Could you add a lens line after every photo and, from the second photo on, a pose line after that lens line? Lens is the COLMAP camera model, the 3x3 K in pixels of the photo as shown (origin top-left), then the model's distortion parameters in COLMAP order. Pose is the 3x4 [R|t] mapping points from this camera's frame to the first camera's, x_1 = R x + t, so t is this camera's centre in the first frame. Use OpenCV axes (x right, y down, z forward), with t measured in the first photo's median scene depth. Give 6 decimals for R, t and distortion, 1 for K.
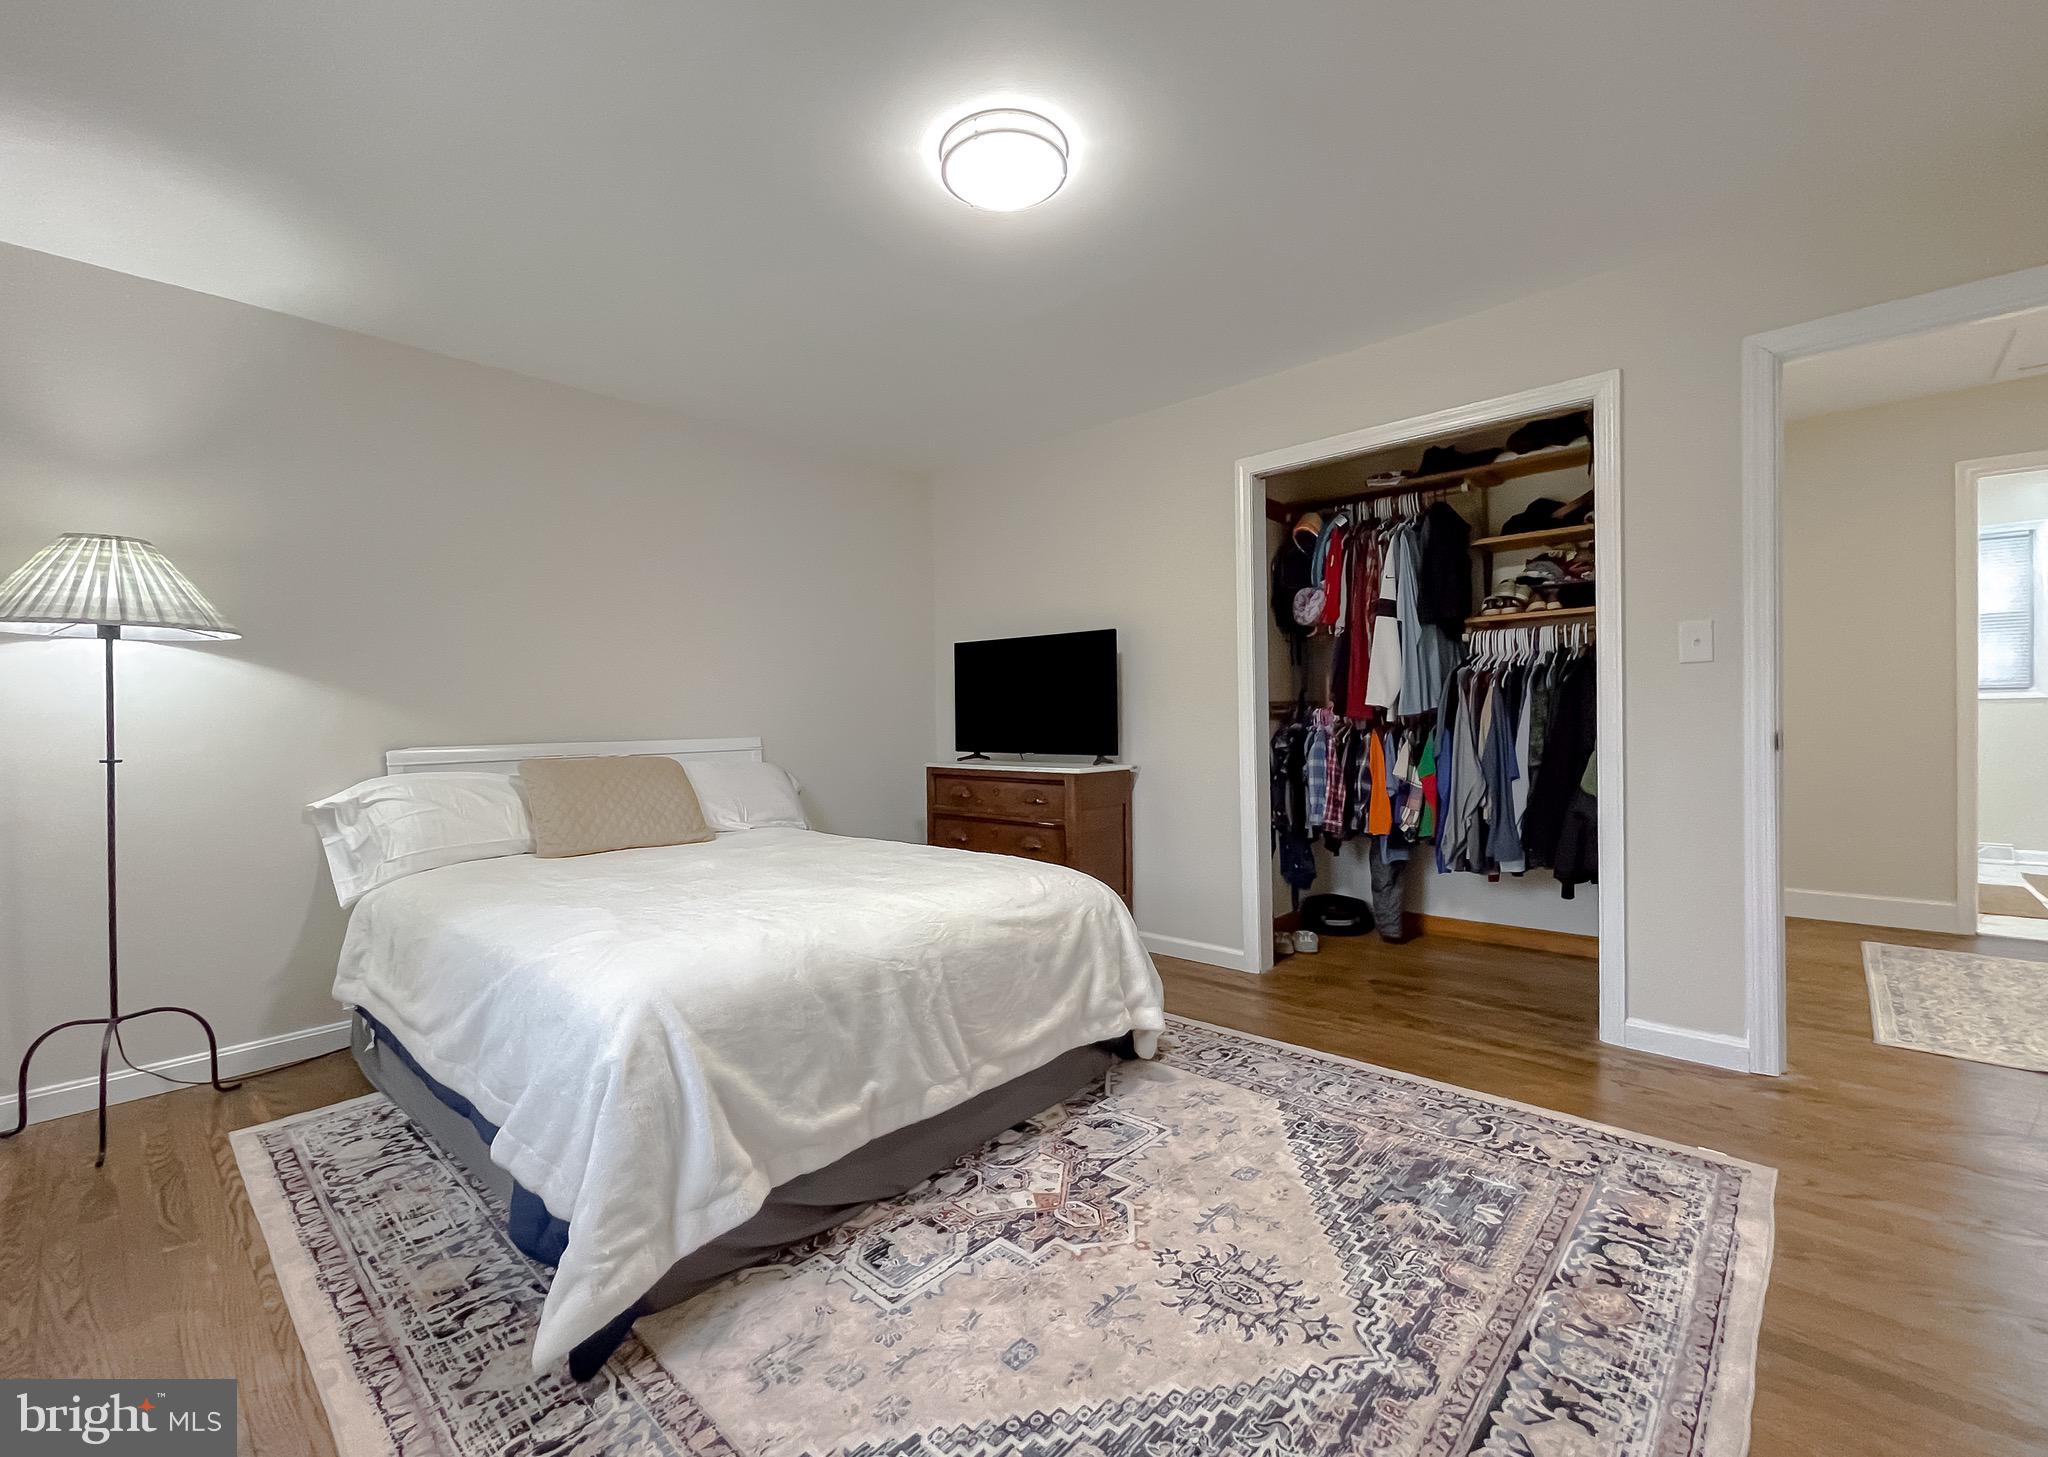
lens RADIAL K [[859.3, 0, 1017.6], [0, 859.3, 713.7], [0, 0, 1]] dist [0.002184, 0.000514]
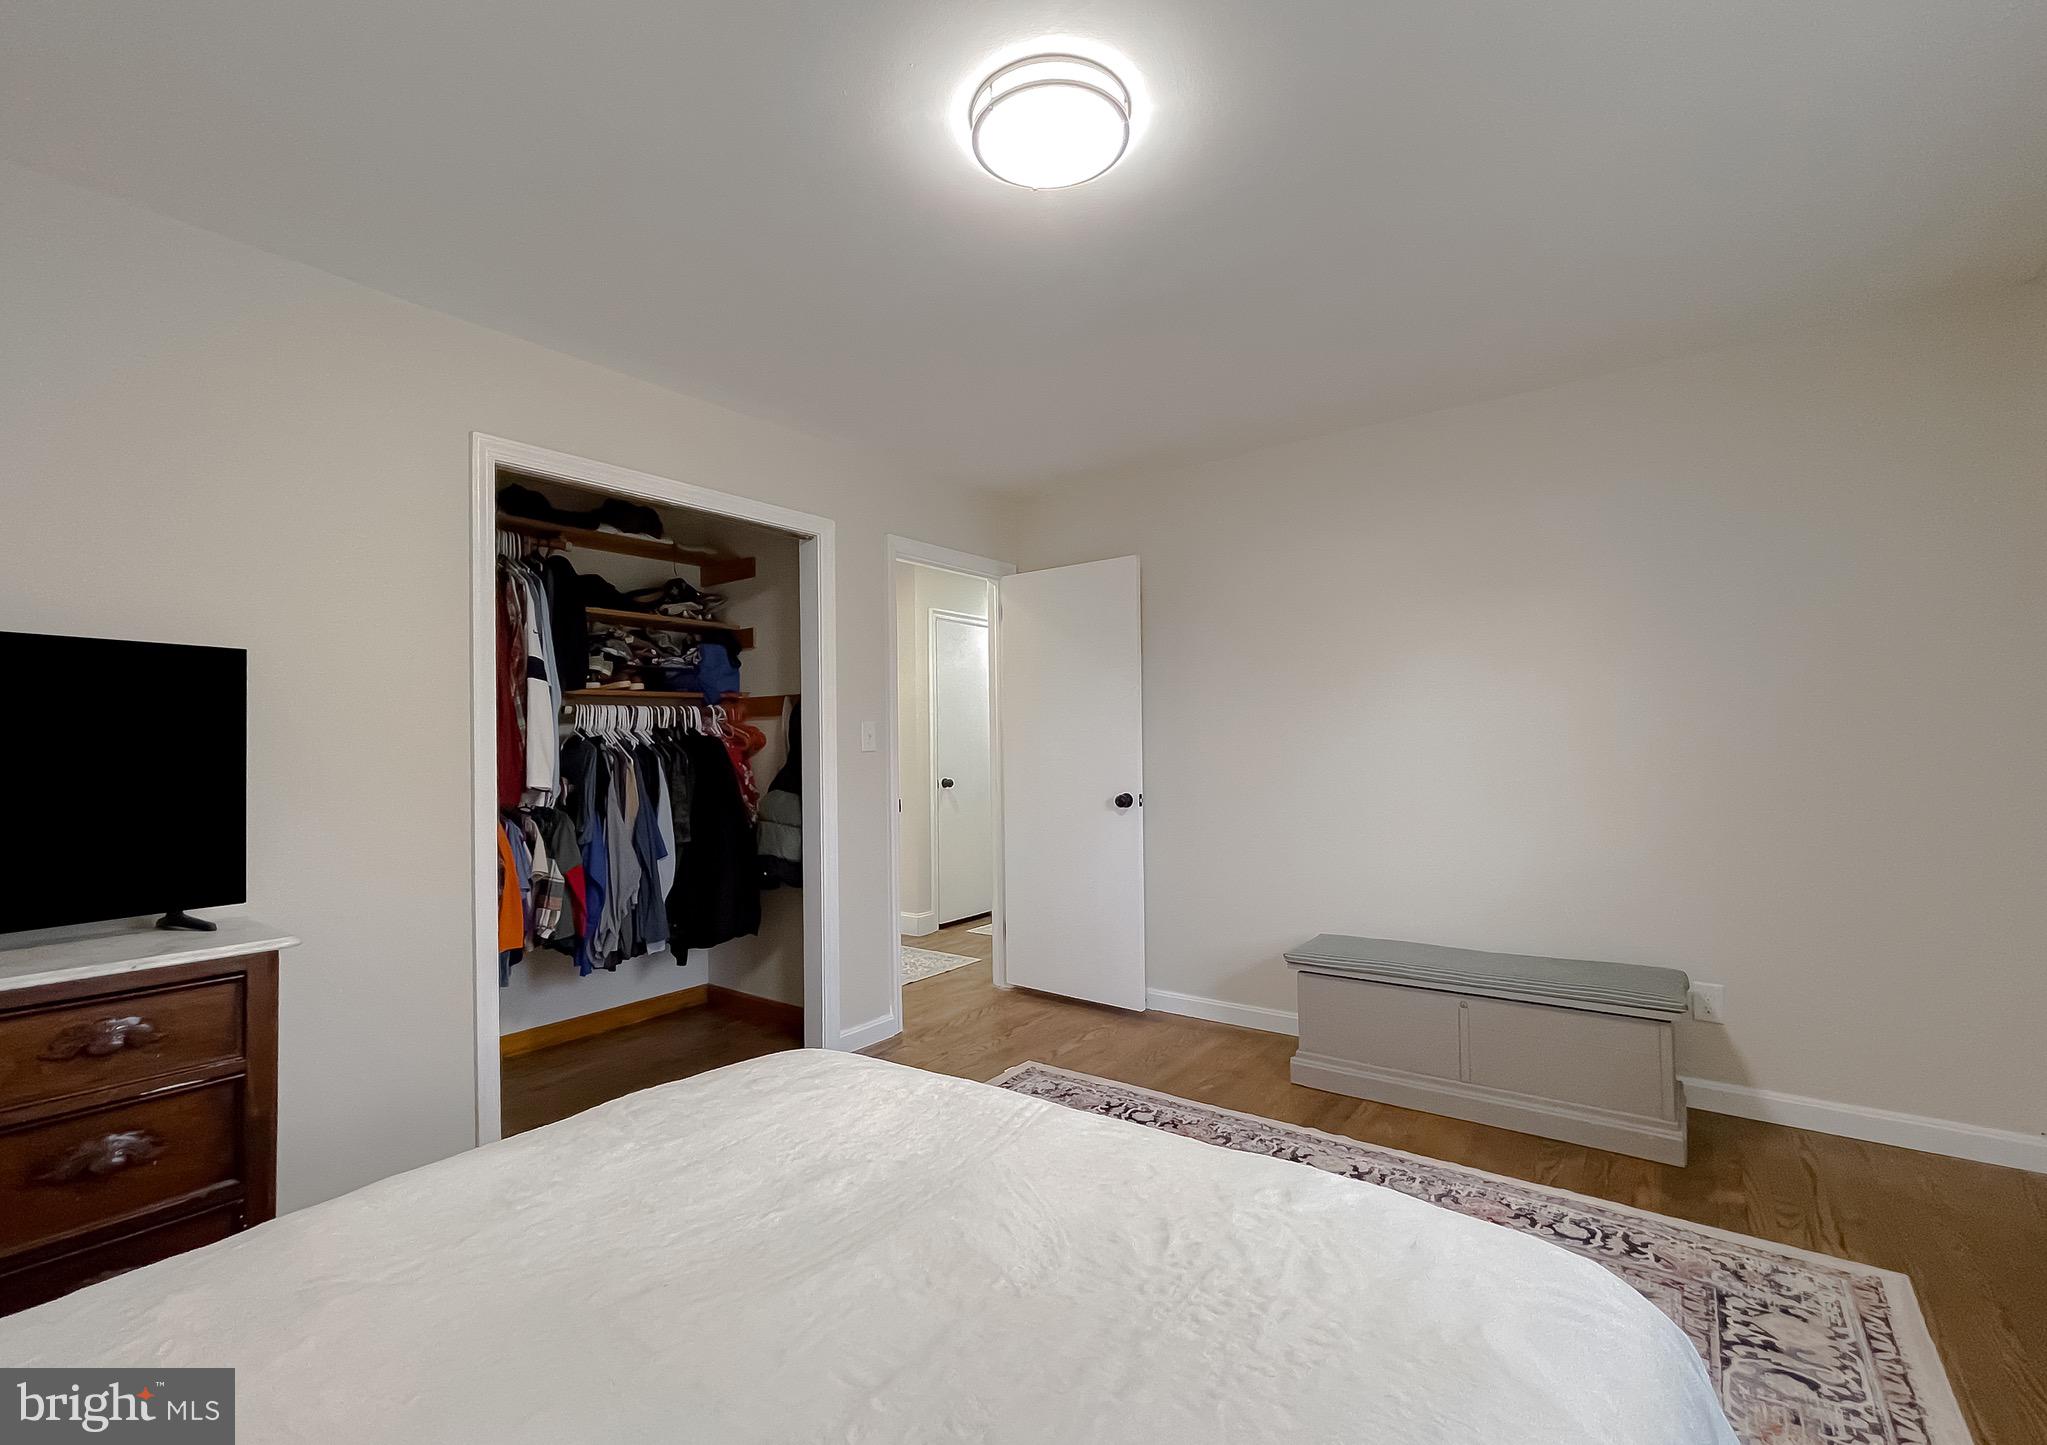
lens RADIAL K [[872.8, 0, 1023.5], [0, 872.8, 722.5], [0, 0, 1]] dist [-0.000091, -0.000197]
pose [[-0.091699, 0.044834, 0.994777, -0.887828], [0.012430, 0.998960, -0.043876, -0.058446], [-0.995709, 0.008342, -0.092161, 1.230953]]
